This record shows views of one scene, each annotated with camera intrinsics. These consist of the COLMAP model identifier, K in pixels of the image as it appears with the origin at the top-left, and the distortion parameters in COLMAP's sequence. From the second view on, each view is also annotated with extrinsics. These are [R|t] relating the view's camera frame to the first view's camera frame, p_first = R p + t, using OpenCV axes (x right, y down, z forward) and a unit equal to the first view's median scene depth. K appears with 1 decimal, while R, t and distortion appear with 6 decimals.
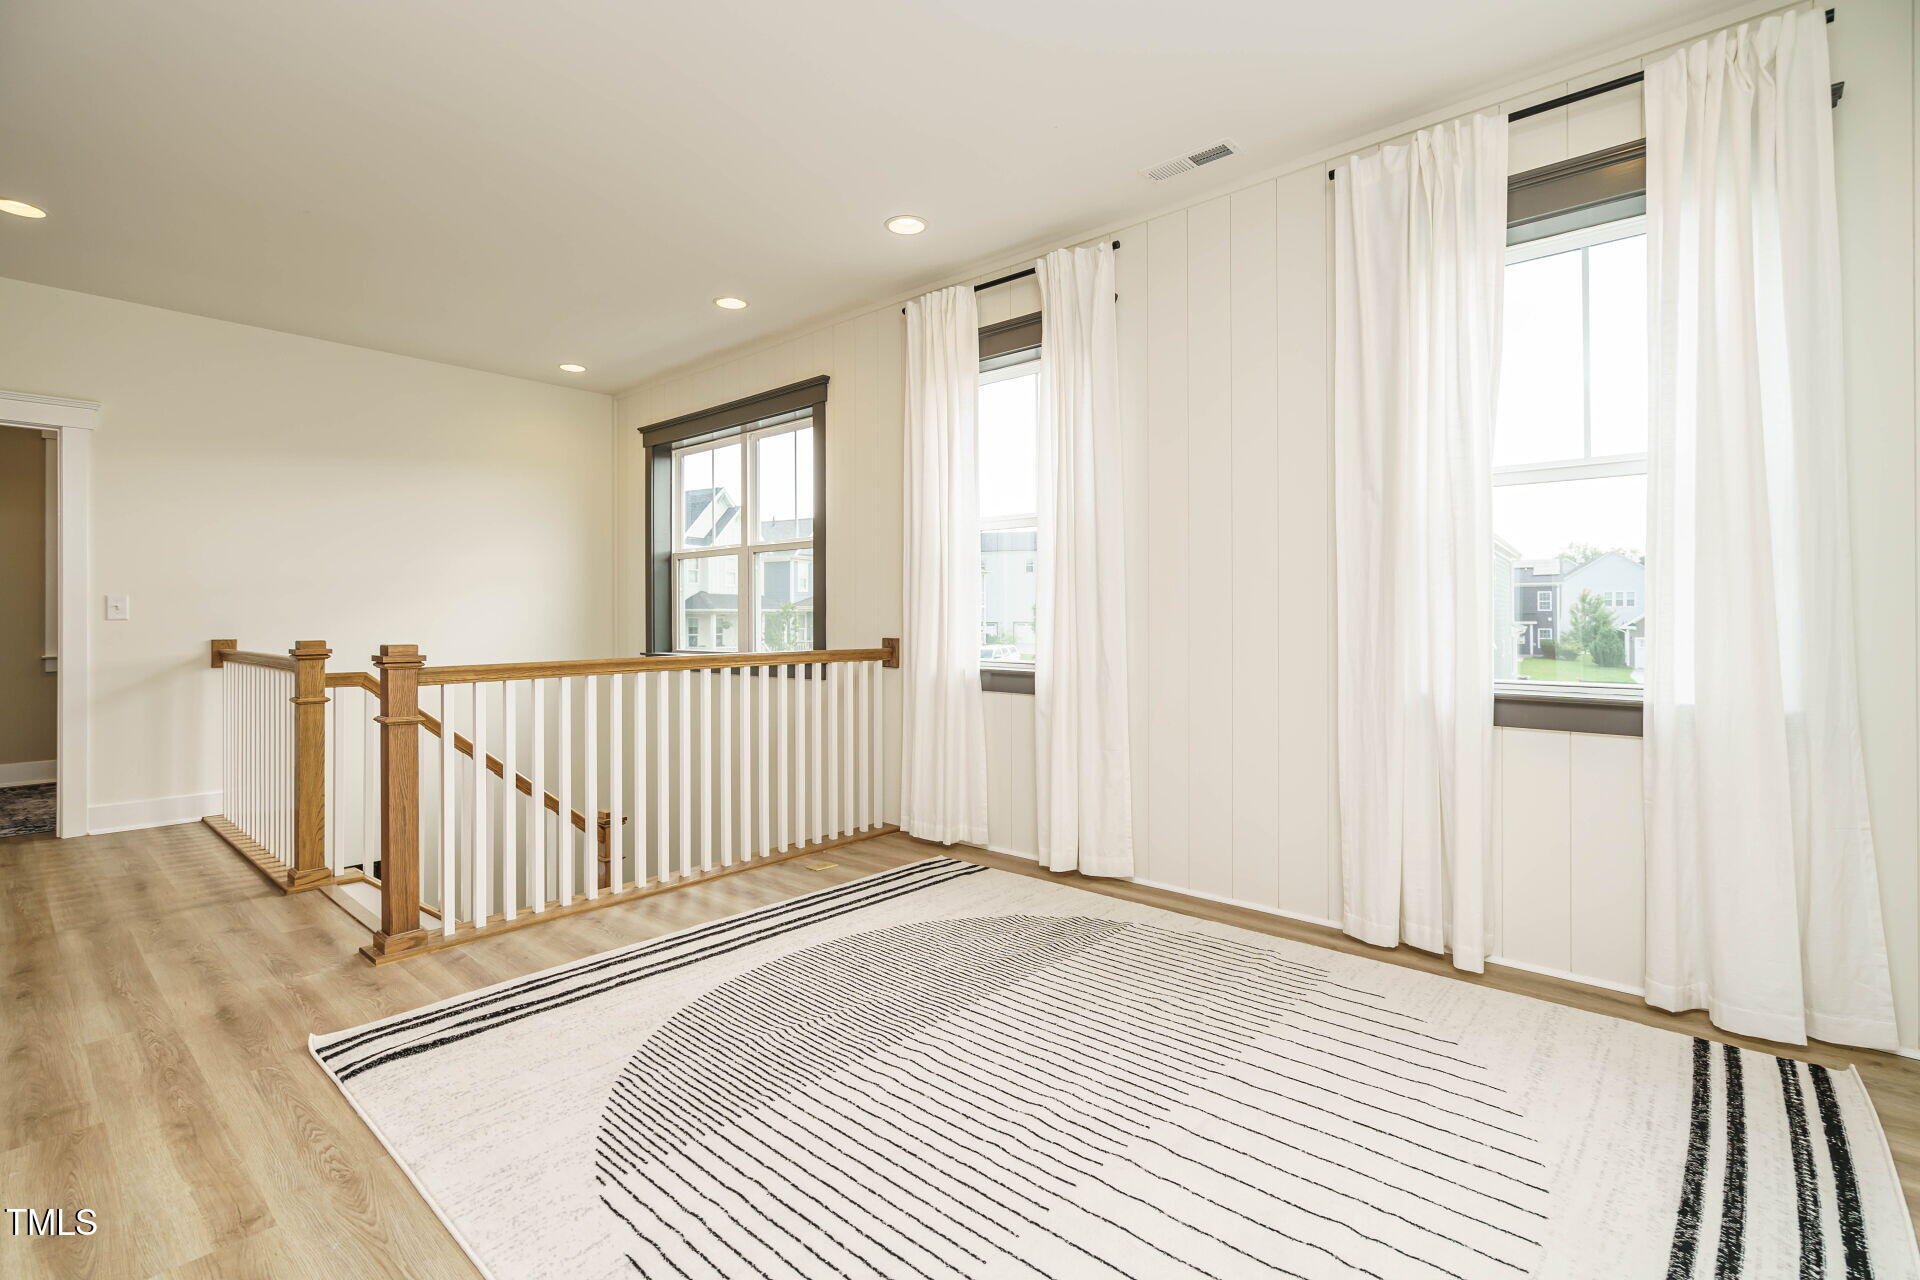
lens RADIAL K [[883.3, 0, 961.2], [0, 883.3, 621.4], [0, 0, 1]] dist [-0.006159, 0.001577]
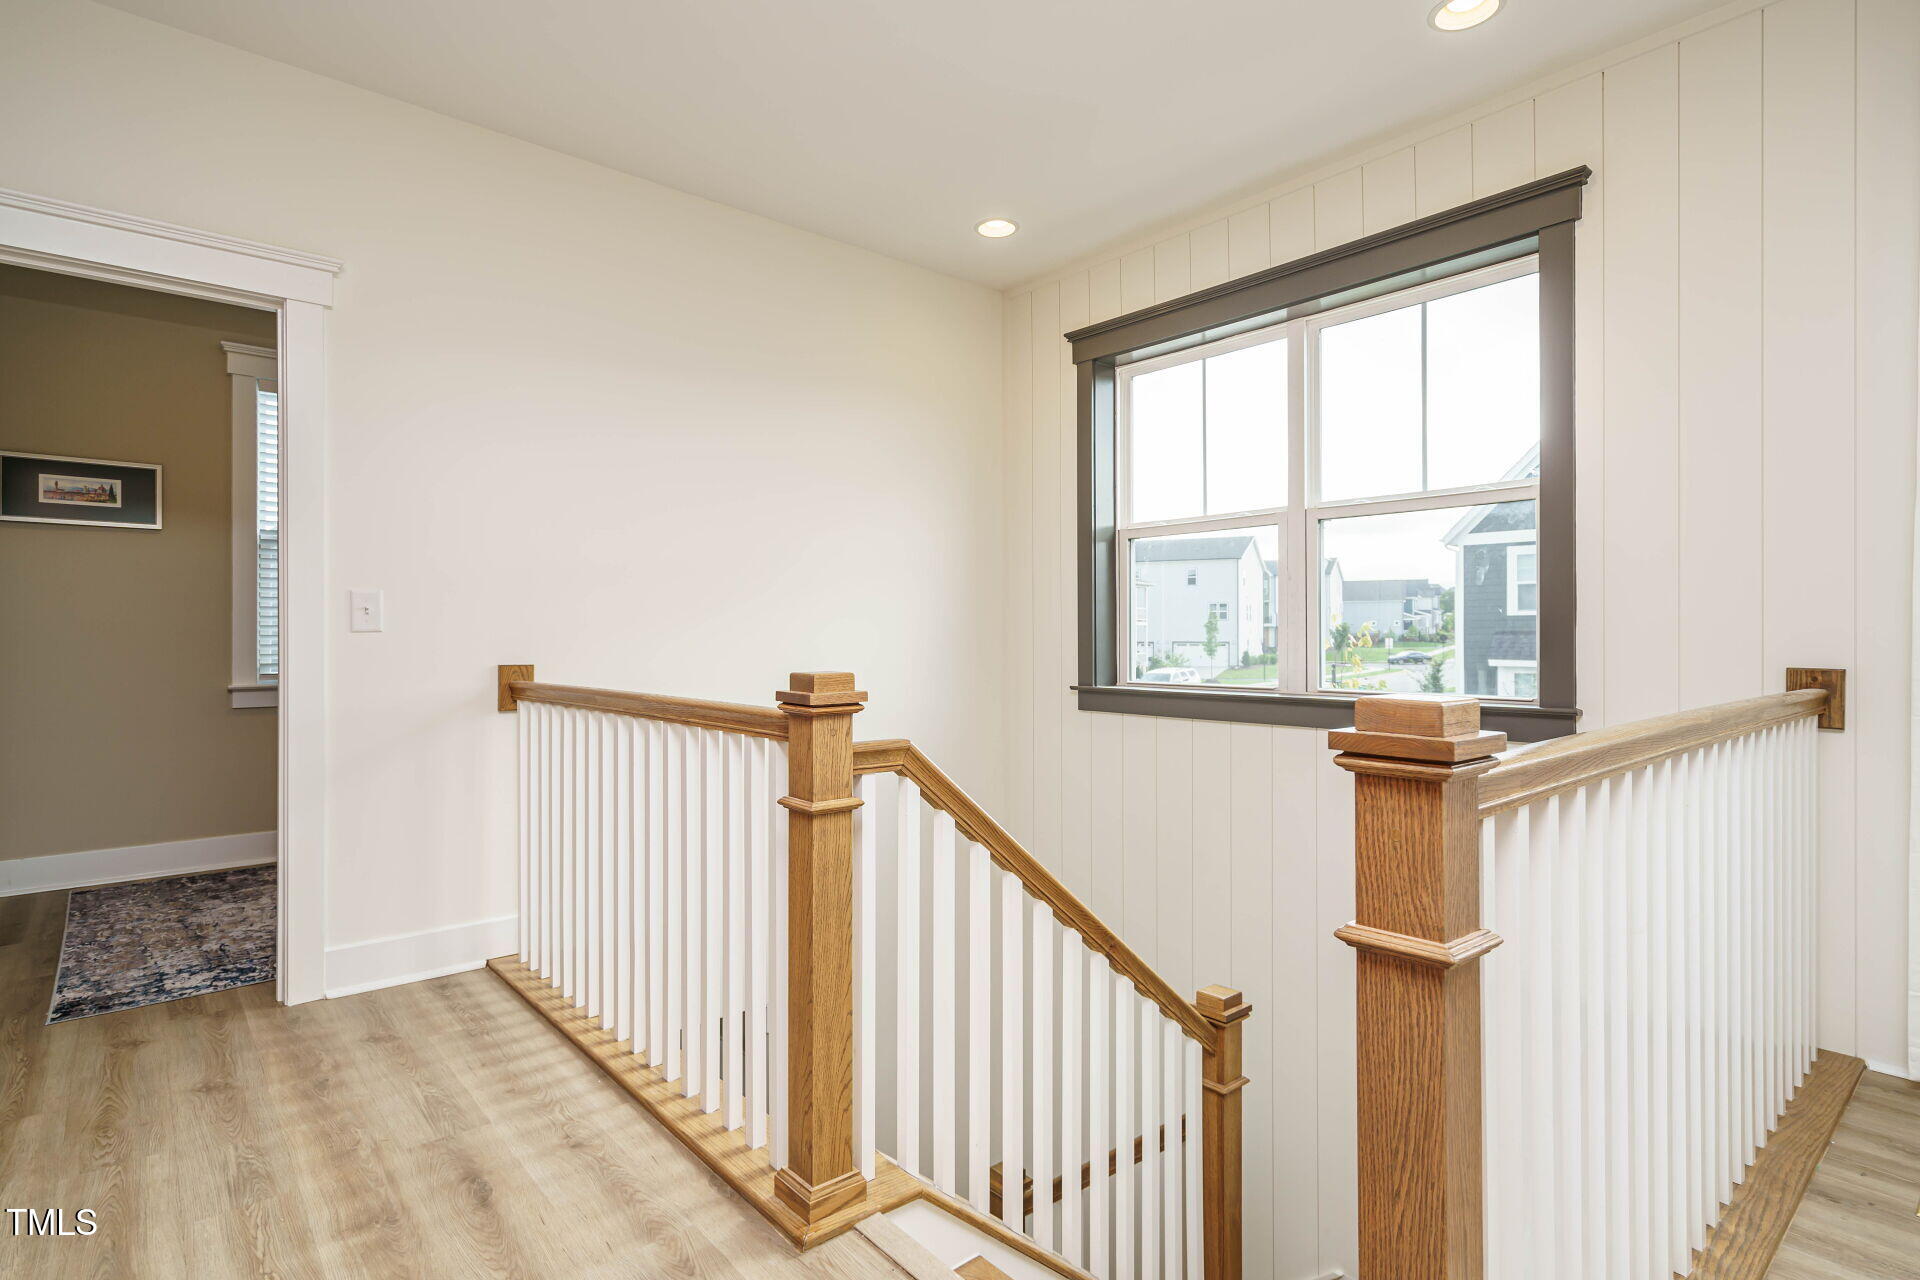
lens RADIAL K [[958.0, 0, 958.6], [0, 958.0, 646.2], [0, 0, 1]] dist [0.000303, 0.003580]
pose [[0.991882, 0.001945, -0.127148, -0.449458], [-0.001202, 0.999982, 0.005917, 0.003508], [0.127157, -0.005717, 0.991866, 0.383226]]
